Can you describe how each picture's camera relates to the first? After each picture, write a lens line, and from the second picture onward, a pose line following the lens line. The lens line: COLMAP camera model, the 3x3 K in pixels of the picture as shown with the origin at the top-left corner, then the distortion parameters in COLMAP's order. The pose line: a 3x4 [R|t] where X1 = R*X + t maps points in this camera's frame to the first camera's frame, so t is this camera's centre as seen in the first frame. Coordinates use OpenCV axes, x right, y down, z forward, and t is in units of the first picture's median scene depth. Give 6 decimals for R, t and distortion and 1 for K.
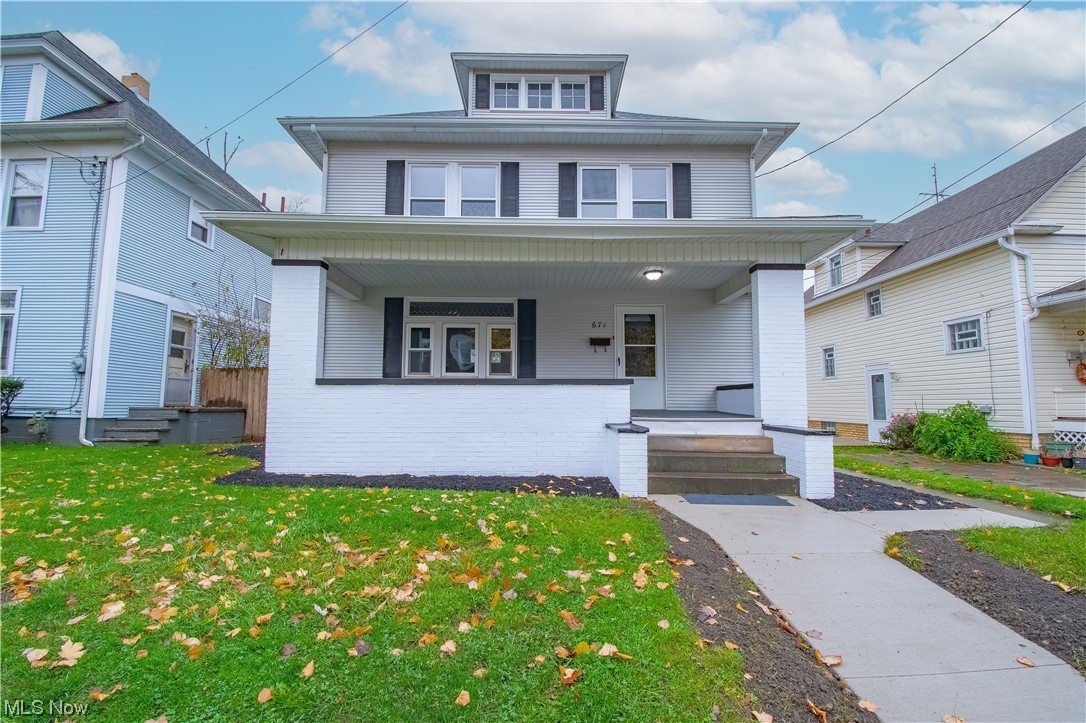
lens RADIAL K [[476.5, 0, 544.6], [0, 476.5, 364.5], [0, 0, 1]] dist [0.019057, -0.026151]
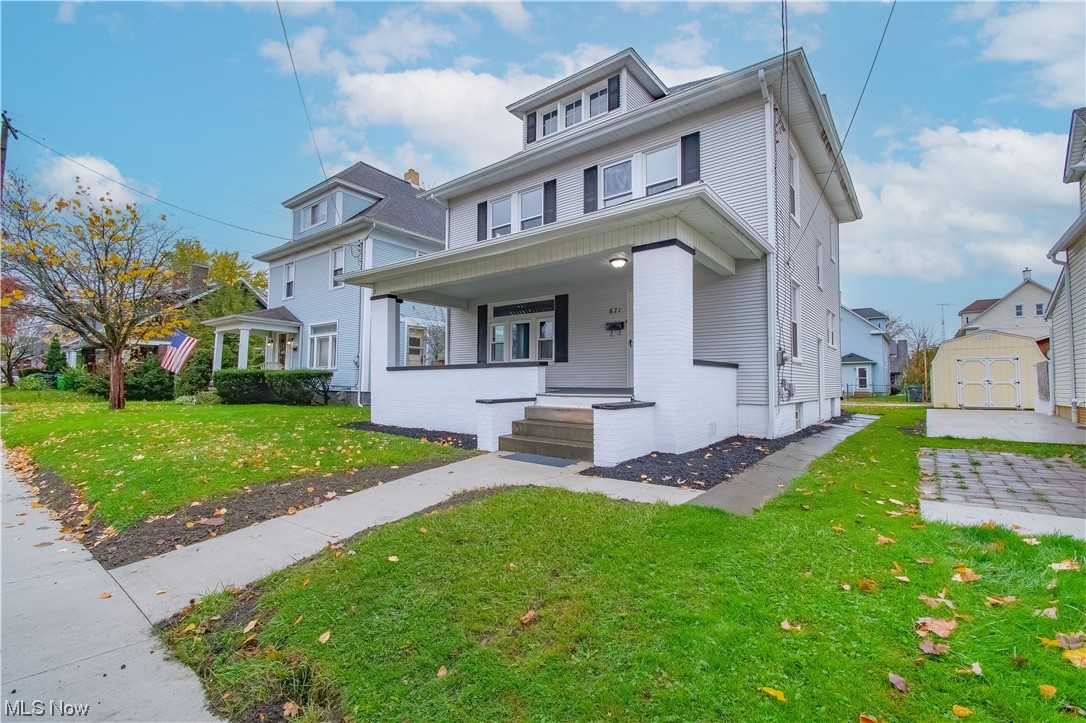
lens RADIAL K [[476.5, 0, 544.6], [0, 476.5, 364.5], [0, 0, 1]] dist [0.019057, -0.026151]
pose [[0.780854, -0.026451, -0.624153, 0.653230], [0.050174, 0.998531, 0.020454, 0.009383], [0.622695, -0.047288, 0.781034, 0.040022]]
